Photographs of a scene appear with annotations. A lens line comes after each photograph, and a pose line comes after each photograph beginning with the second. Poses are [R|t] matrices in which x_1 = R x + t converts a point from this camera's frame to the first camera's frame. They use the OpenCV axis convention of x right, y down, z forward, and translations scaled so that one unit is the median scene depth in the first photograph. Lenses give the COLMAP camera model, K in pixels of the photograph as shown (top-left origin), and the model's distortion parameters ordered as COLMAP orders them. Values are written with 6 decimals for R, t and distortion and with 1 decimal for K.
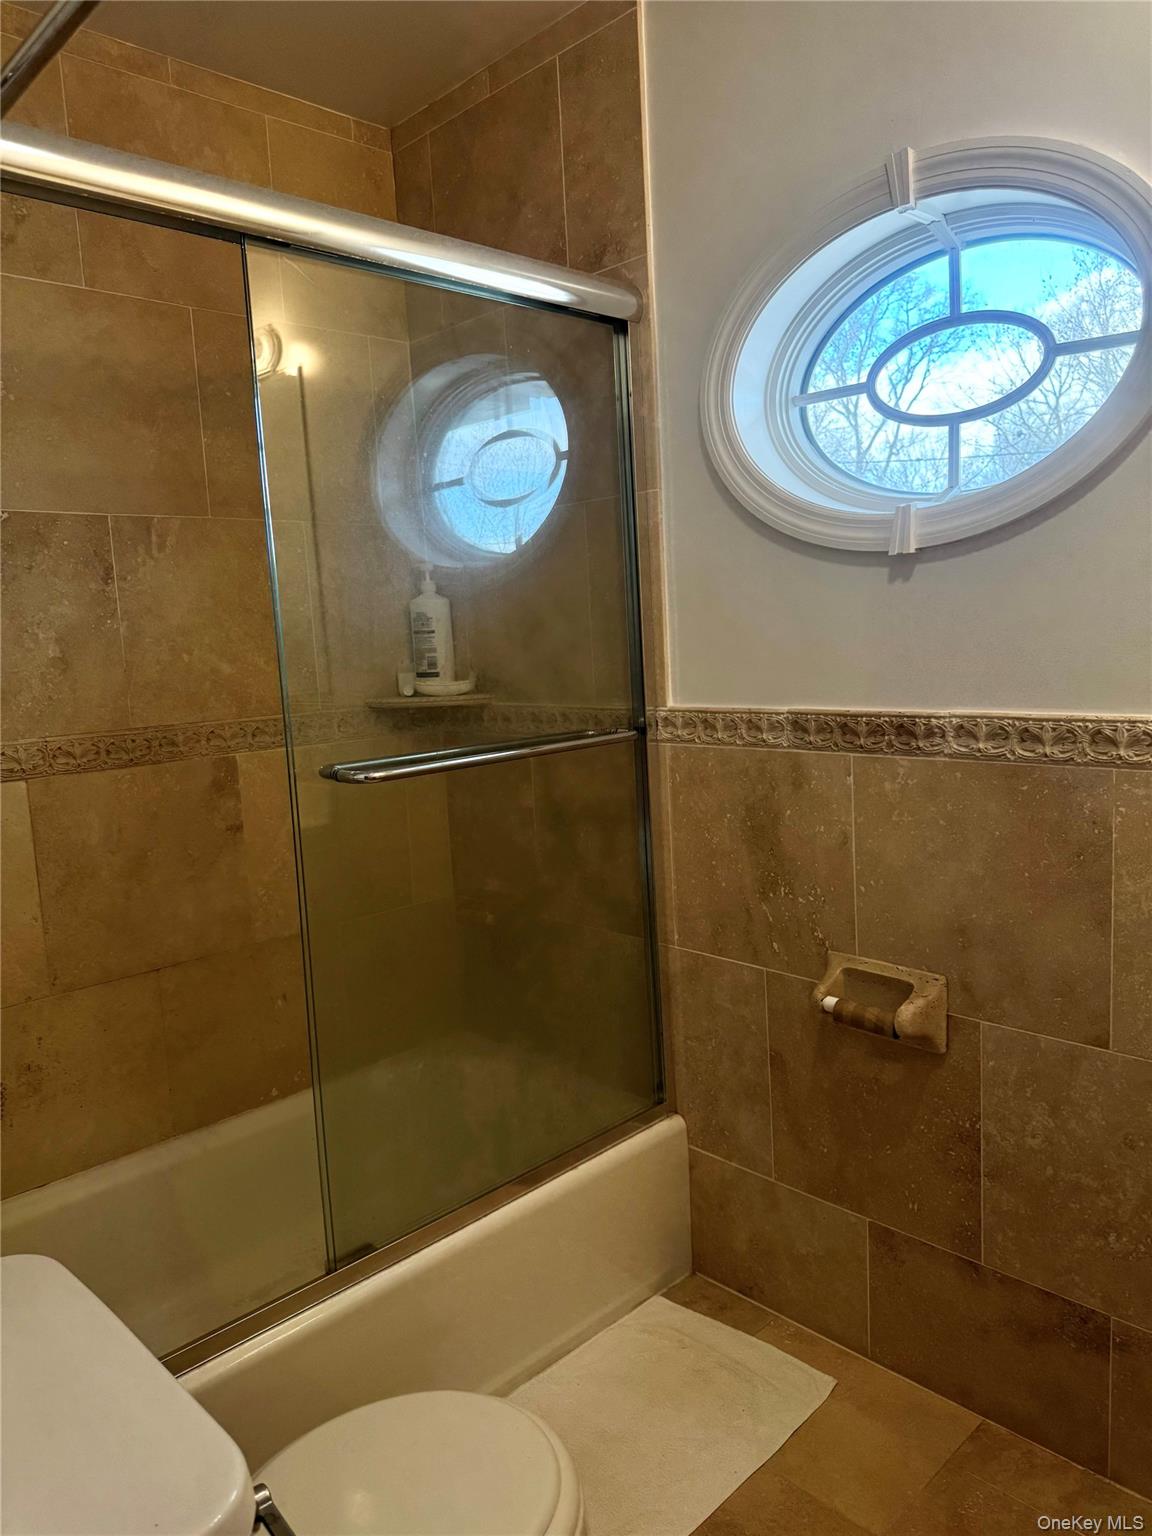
lens RADIAL K [[1084.0, 0, 573.0], [0, 1084.0, 772.5], [0, 0, 1]] dist [0.013269, -0.013786]
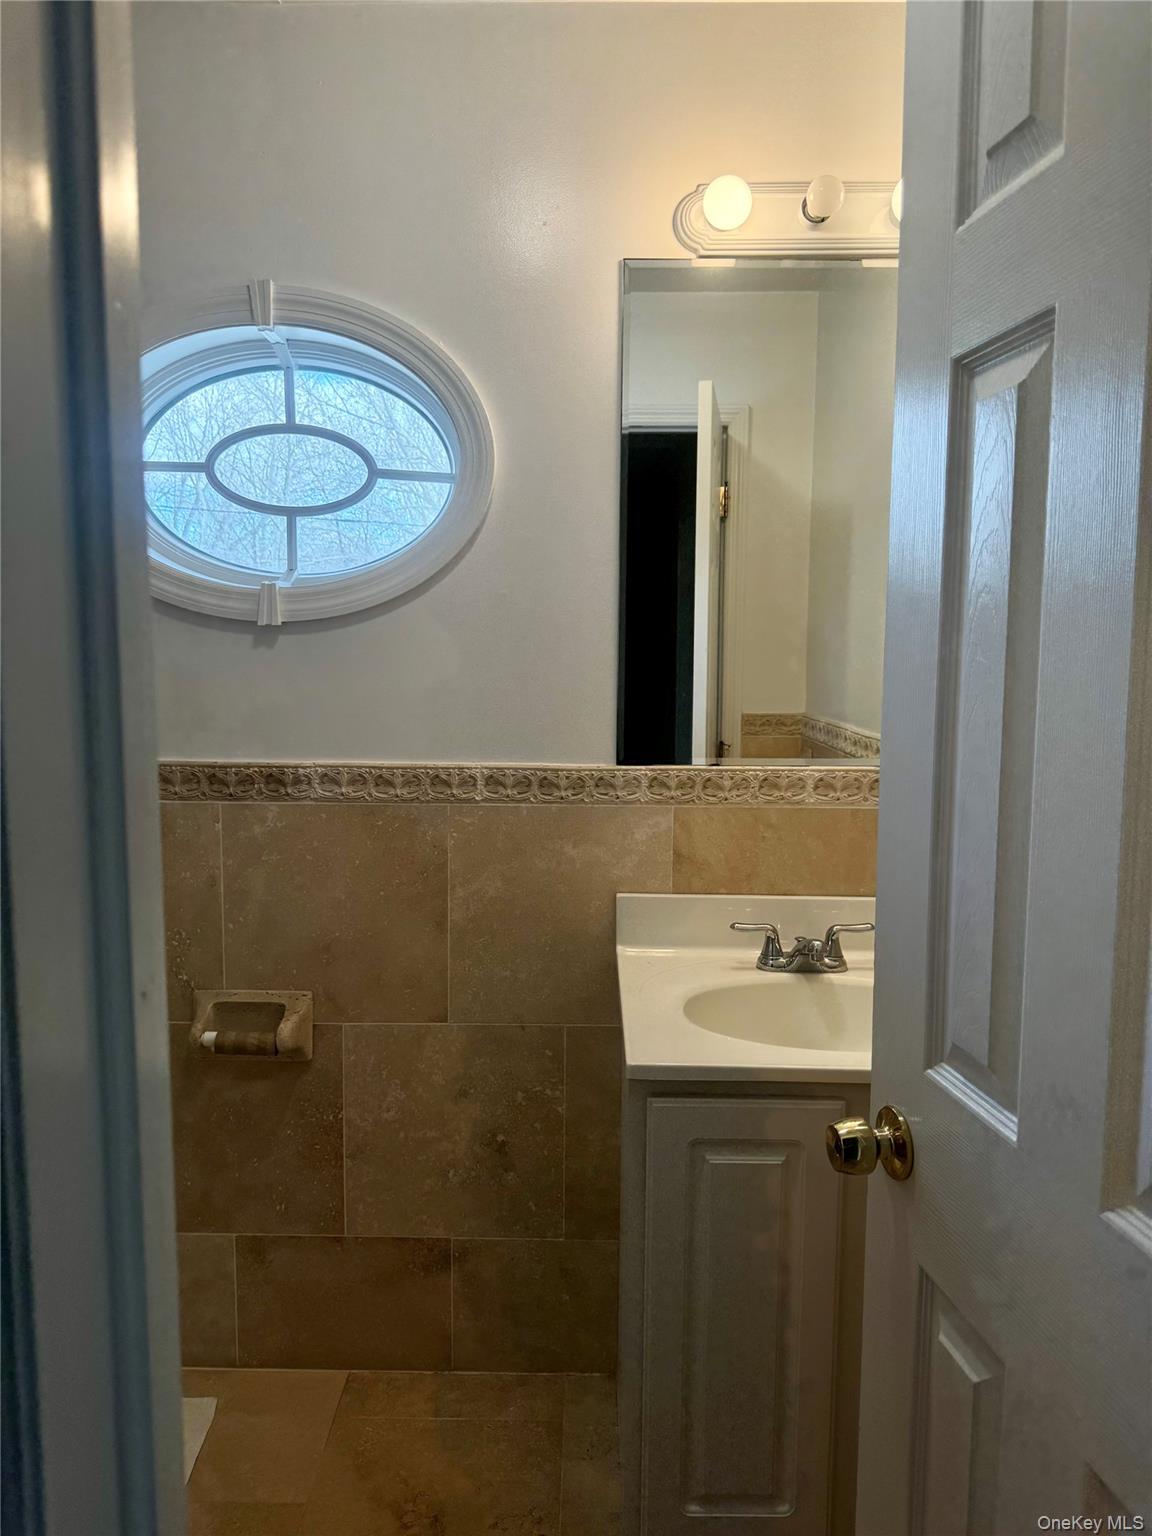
lens RADIAL K [[1084.0, 0, 571.1], [0, 1084.0, 763.5], [0, 0, 1]] dist [0.013269, -0.013786]
pose [[0.691051, -0.017065, 0.722605, -0.299058], [0.052692, 0.998251, -0.026816, -0.008518], [-0.720883, 0.056607, 0.690741, -0.006406]]
